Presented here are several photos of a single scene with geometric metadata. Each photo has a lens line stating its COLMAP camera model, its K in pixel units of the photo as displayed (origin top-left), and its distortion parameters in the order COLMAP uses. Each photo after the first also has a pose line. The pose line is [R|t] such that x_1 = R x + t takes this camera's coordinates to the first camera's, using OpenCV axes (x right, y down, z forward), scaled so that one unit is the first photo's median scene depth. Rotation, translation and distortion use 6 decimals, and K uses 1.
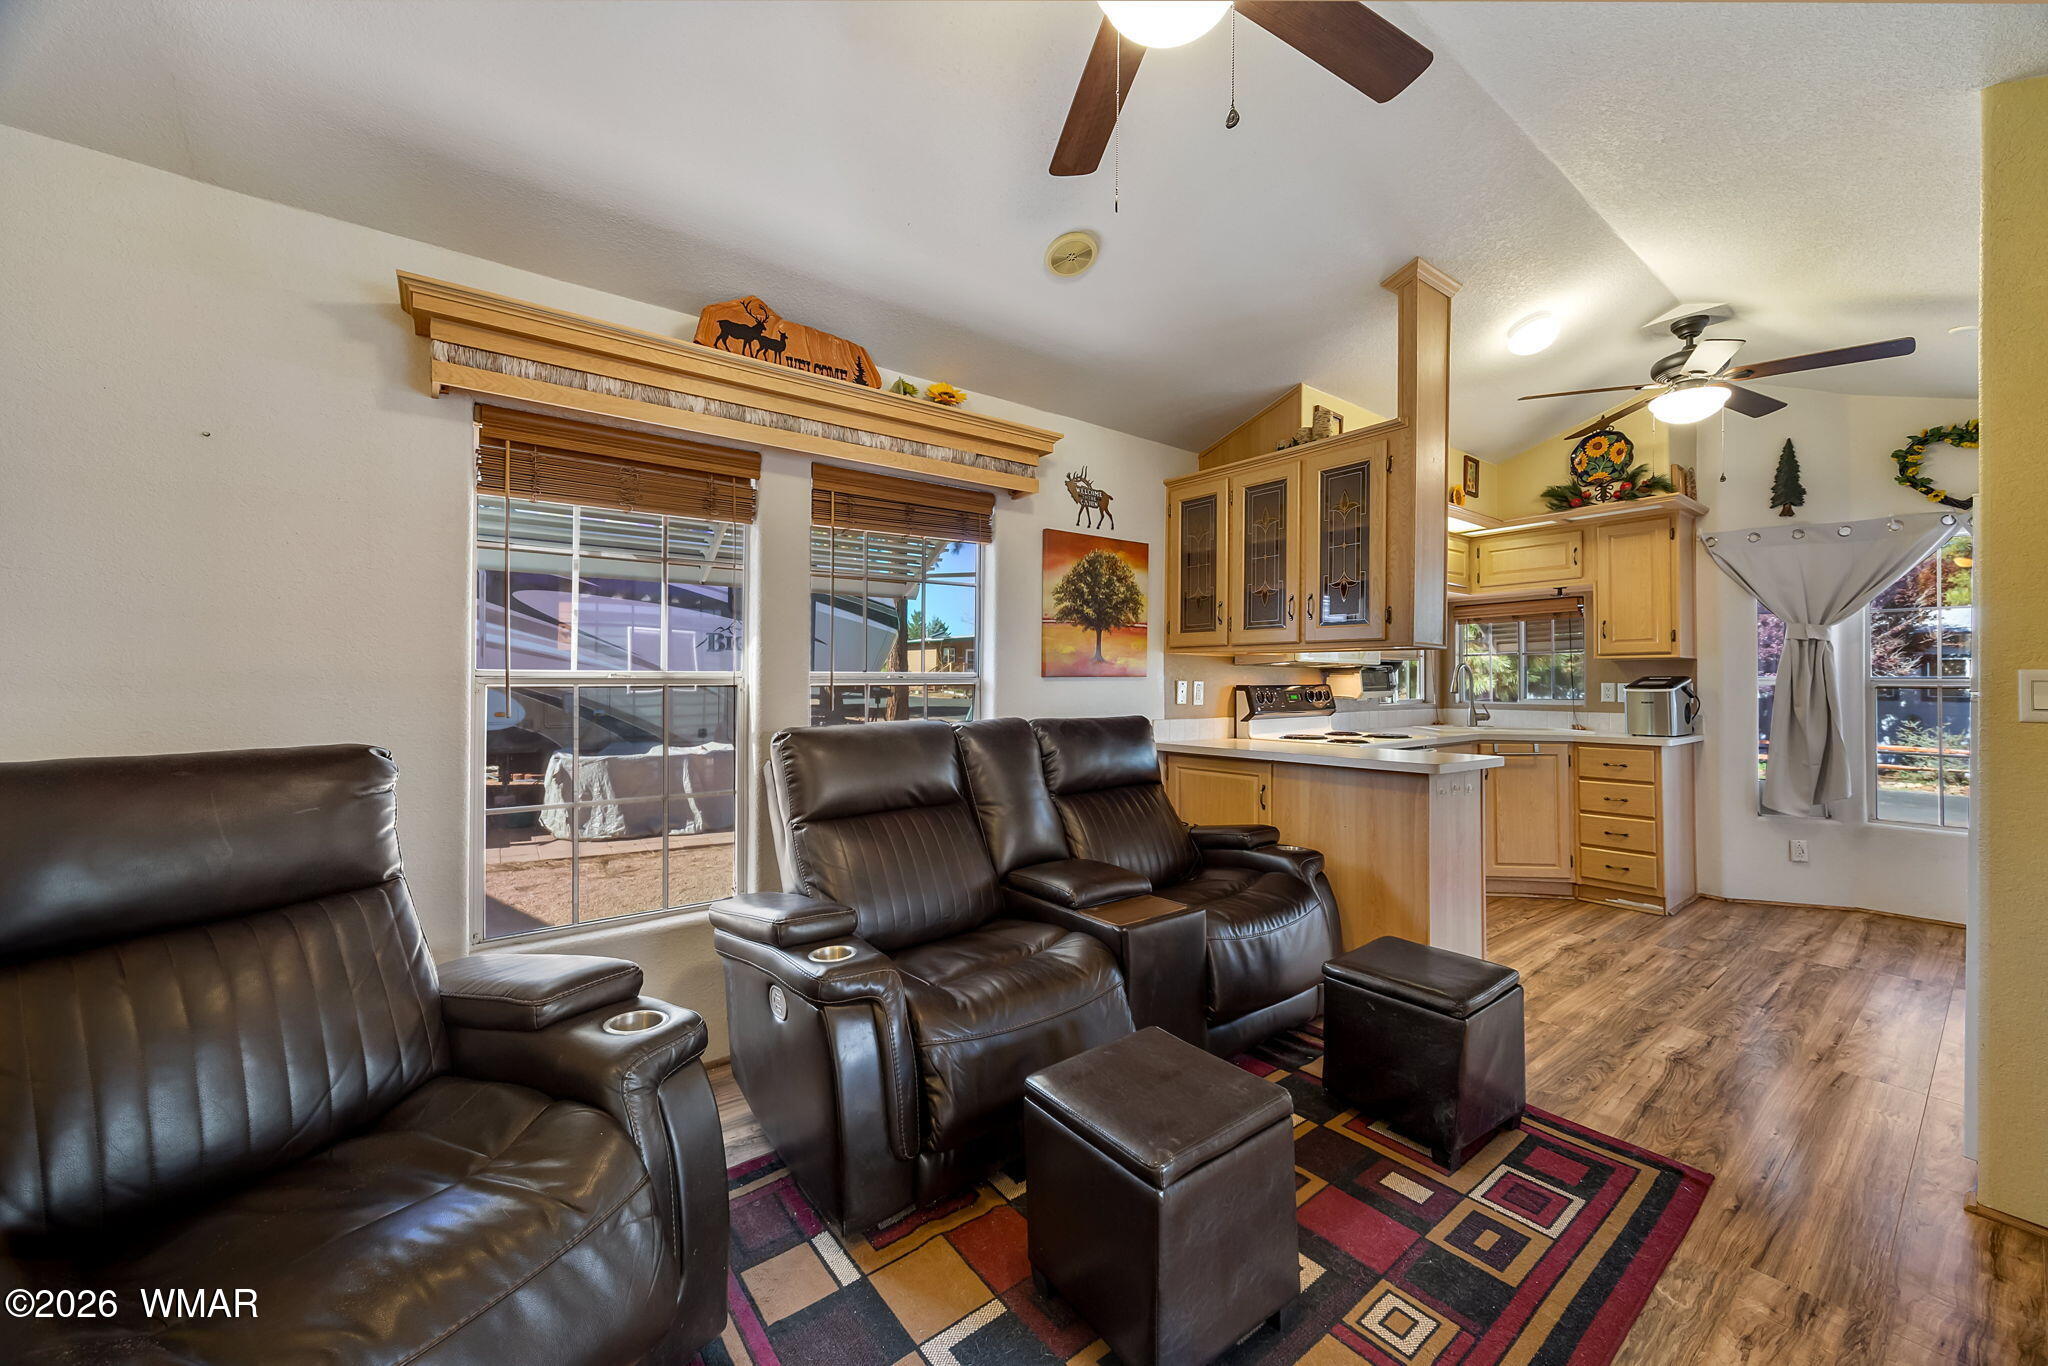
lens RADIAL K [[774.6, 0, 1037.7], [0, 774.6, 674.2], [0, 0, 1]] dist [-0.000080, -0.000772]
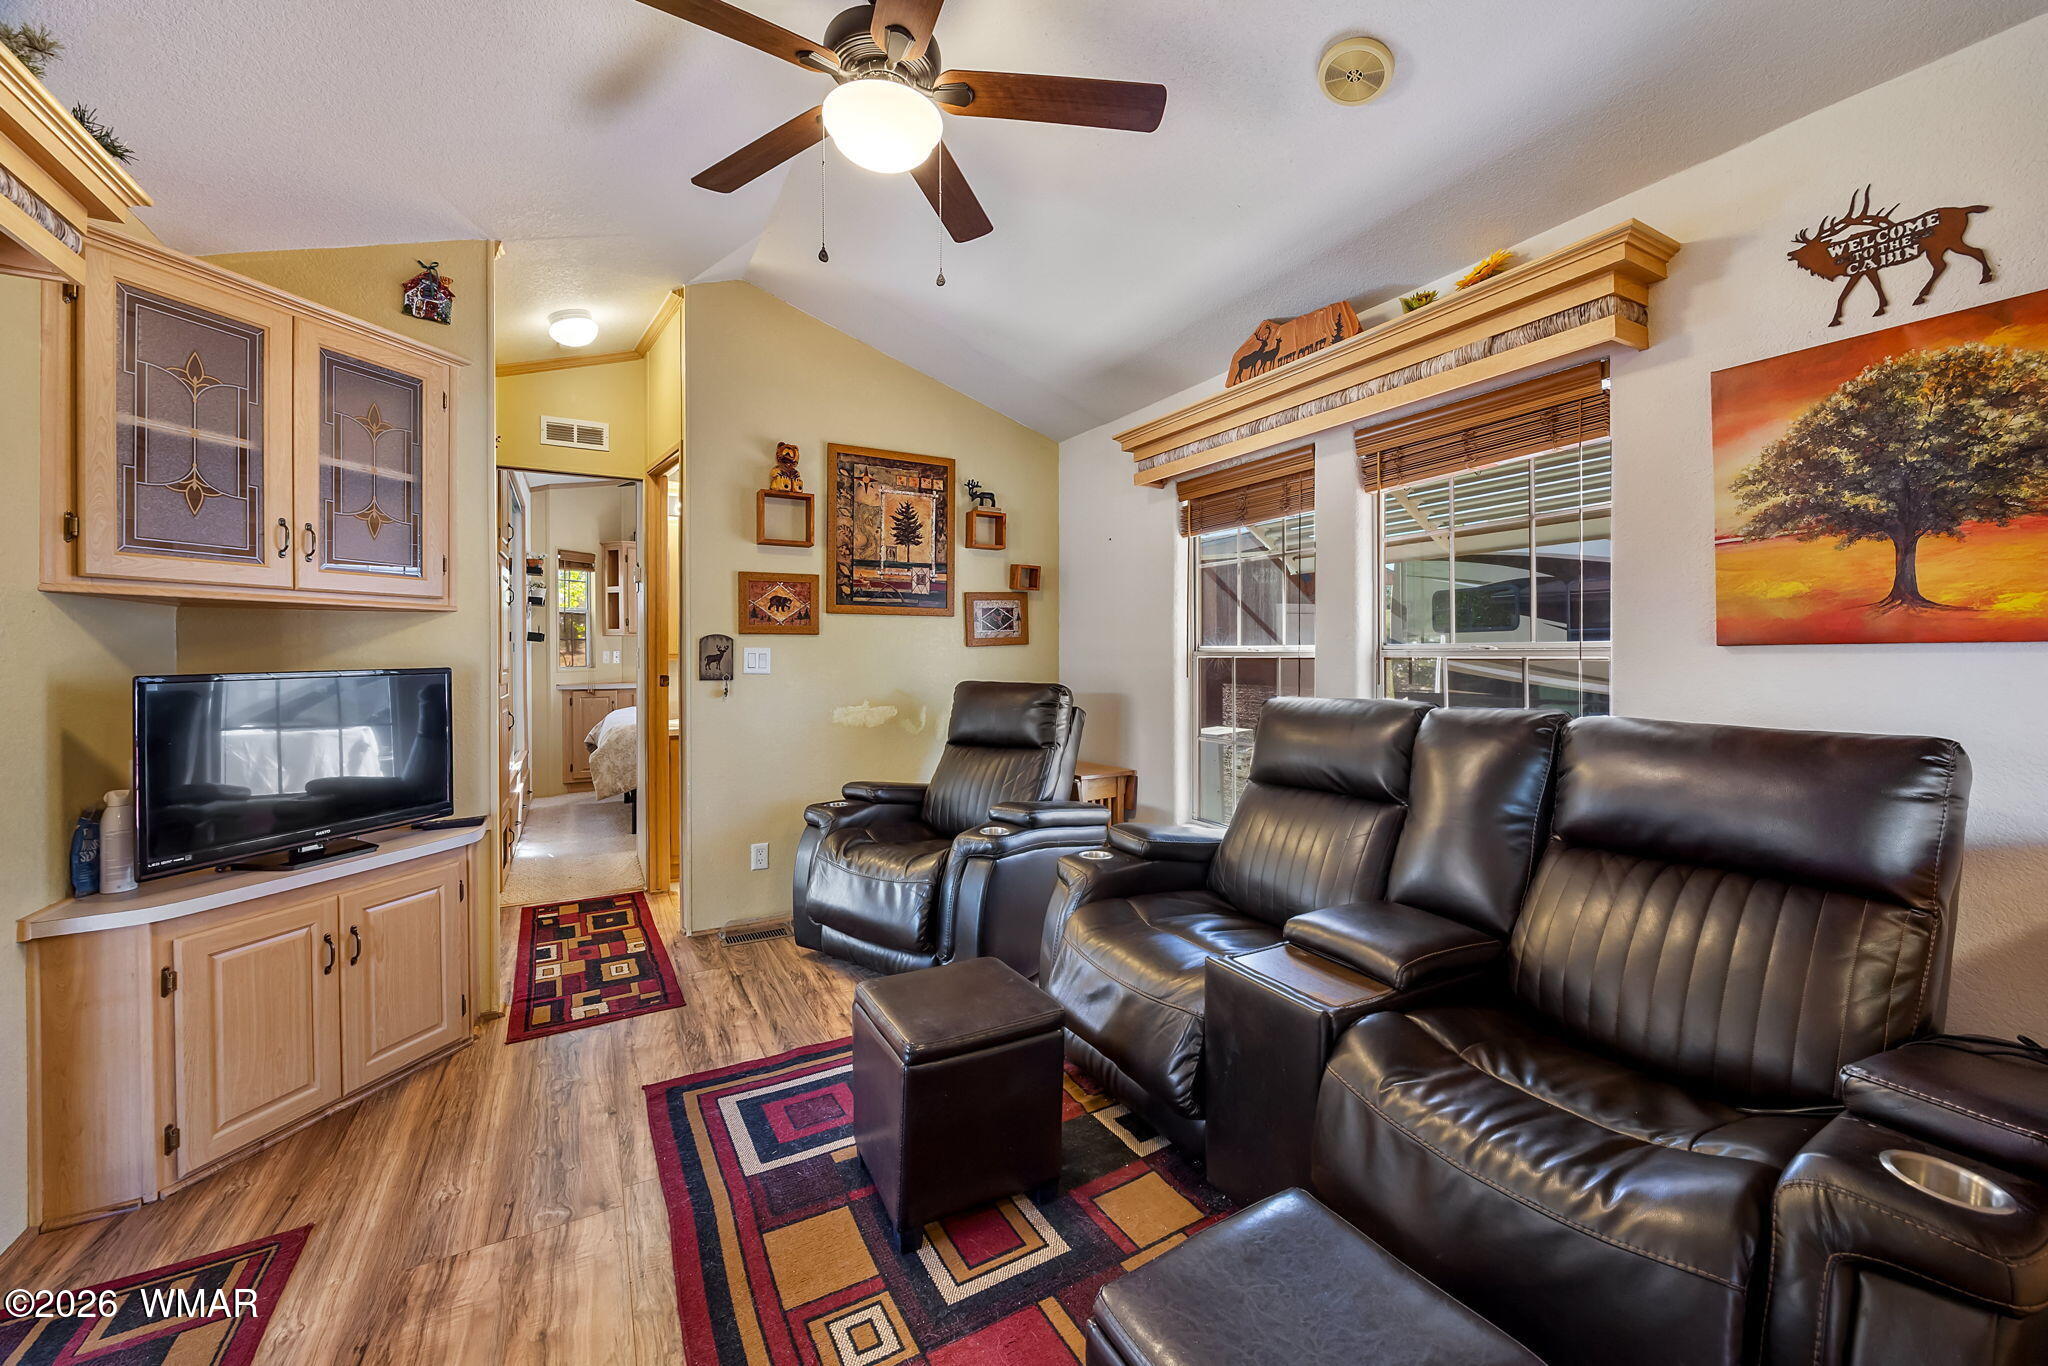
lens RADIAL K [[803.3, 0, 1036.0], [0, 803.3, 649.0], [0, 0, 1]] dist [-0.010281, 0.000620]
pose [[-0.146421, -0.007802, -0.989192, 0.529821], [0.007286, 0.999933, -0.008965, 0.005993], [0.989196, -0.008520, -0.146354, 0.513390]]
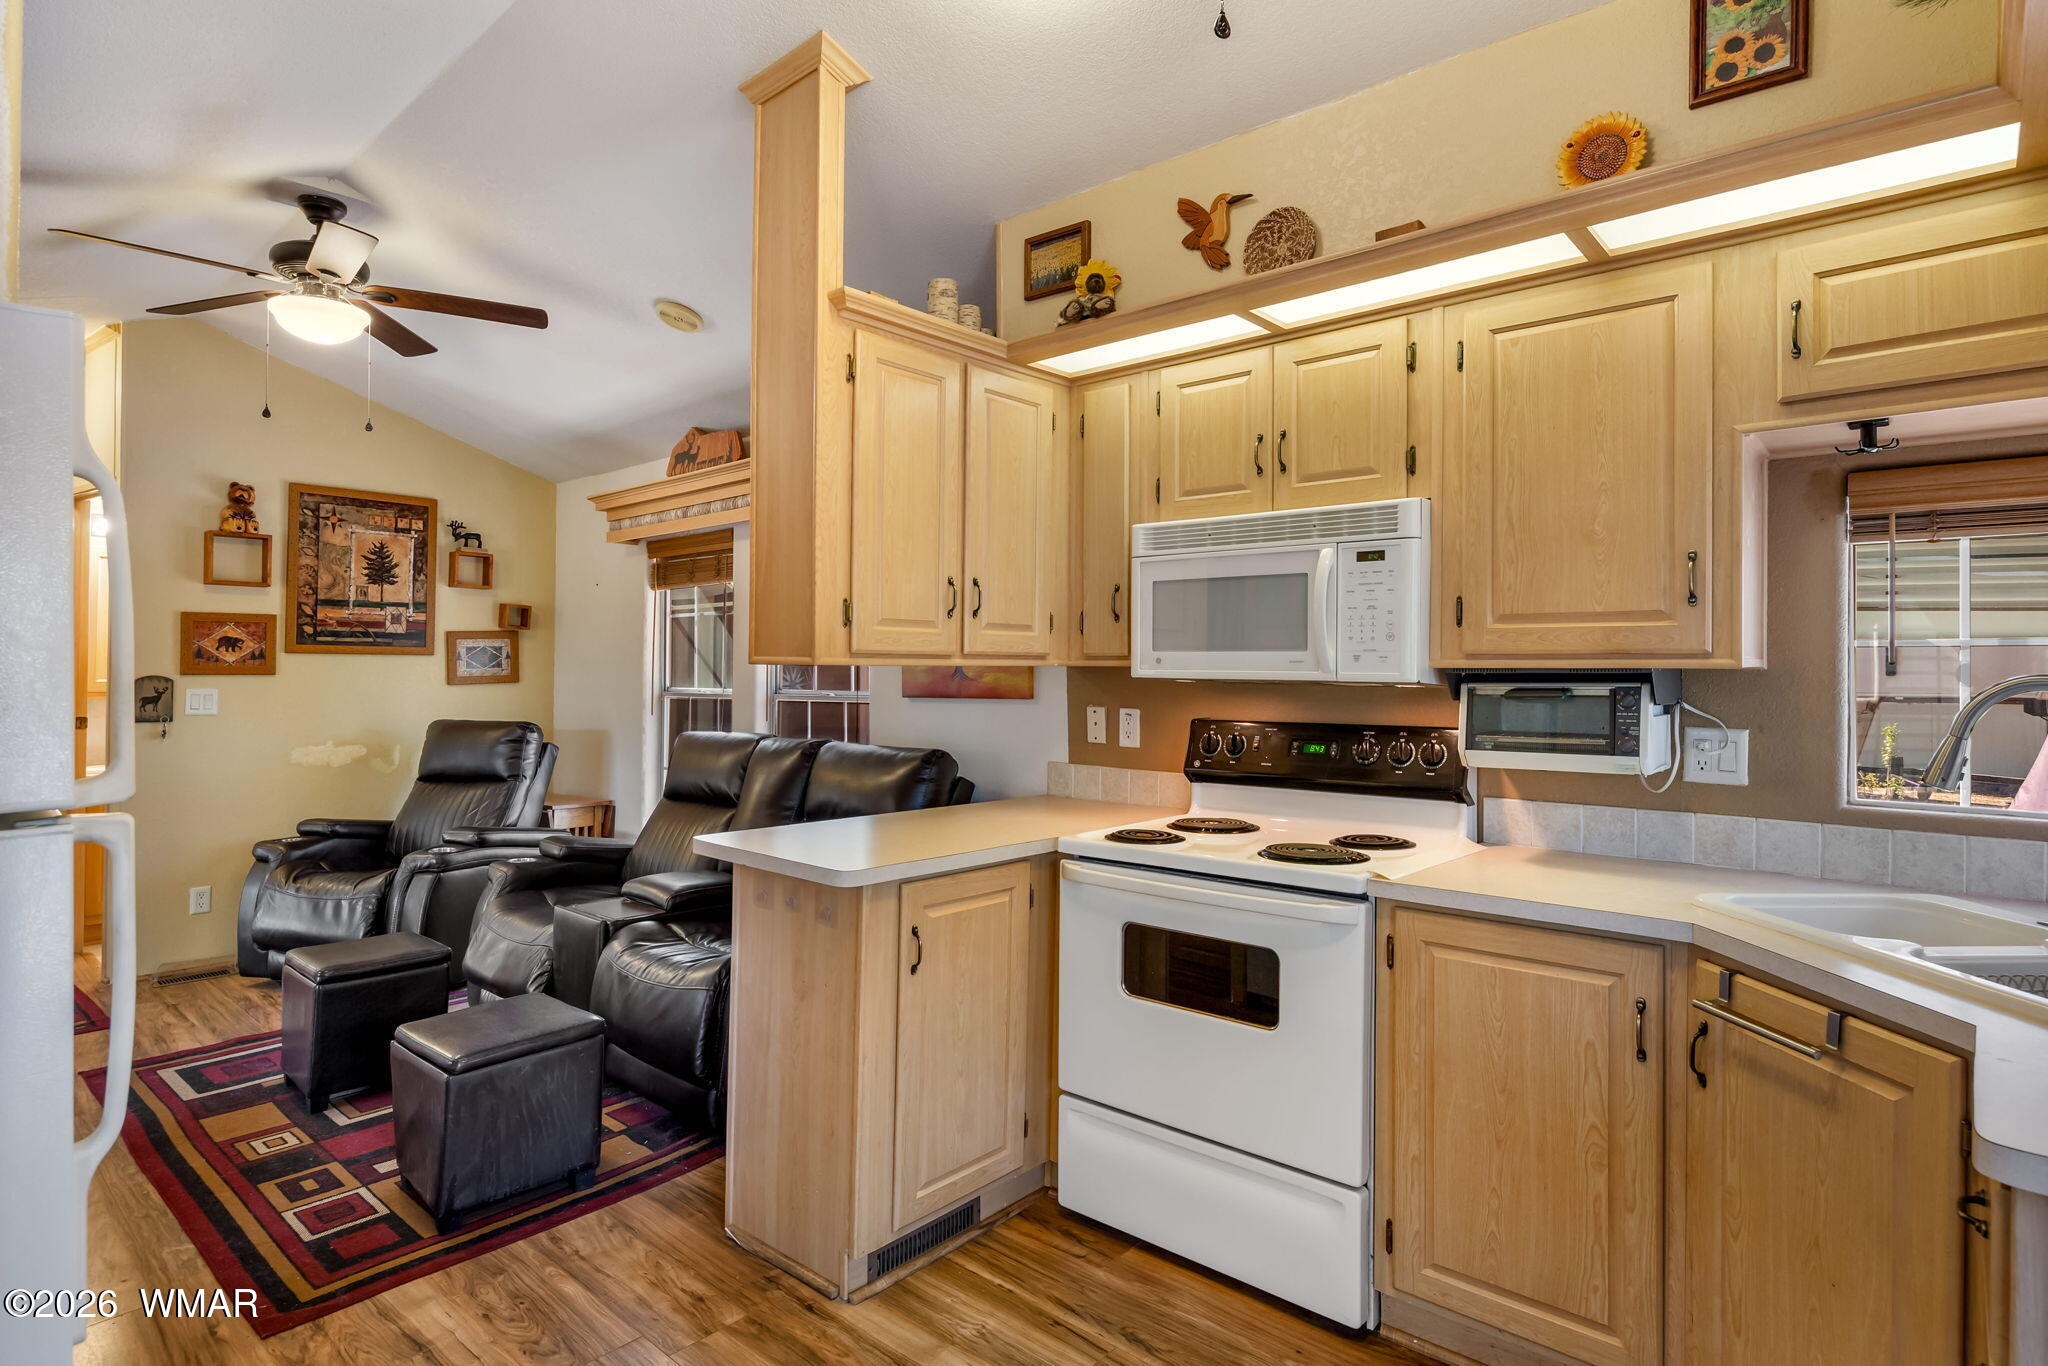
lens RADIAL K [[1083.2, 0, 1036.0], [0, 1083.2, 645.7], [0, 0, 1]] dist [-0.013916, 0.005921]
pose [[0.179088, -0.026536, -0.983475, 1.048987], [0.003841, 0.999647, -0.026272, -0.018644], [0.983826, 0.000927, 0.179127, 0.780459]]
